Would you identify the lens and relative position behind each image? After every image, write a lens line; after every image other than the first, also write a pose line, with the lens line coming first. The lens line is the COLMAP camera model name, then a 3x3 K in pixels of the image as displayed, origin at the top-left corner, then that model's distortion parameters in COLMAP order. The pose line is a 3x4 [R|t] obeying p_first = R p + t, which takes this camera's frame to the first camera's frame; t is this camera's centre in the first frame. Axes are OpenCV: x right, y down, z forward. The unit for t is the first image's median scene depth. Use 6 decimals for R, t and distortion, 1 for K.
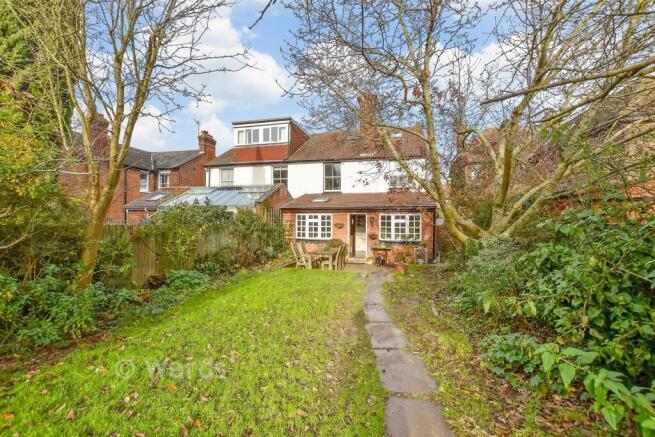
lens RADIAL K [[300.7, 0, 326.9], [0, 300.7, 217.9], [0, 0, 1]] dist [-0.000829, 0.000013]
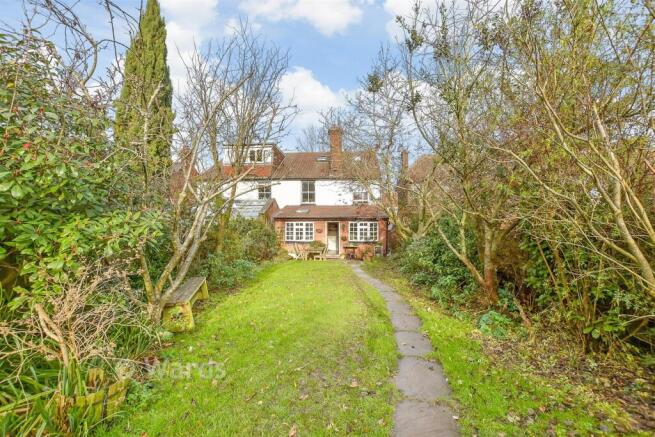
lens RADIAL K [[300.7, 0, 327.9], [0, 300.7, 220.8], [0, 0, 1]] dist [-0.000829, 0.000013]
pose [[0.986288, -0.001851, 0.165020, -0.141766], [0.002749, 0.999983, -0.005213, -0.011599], [-0.165008, 0.005596, 0.986276, -0.330717]]
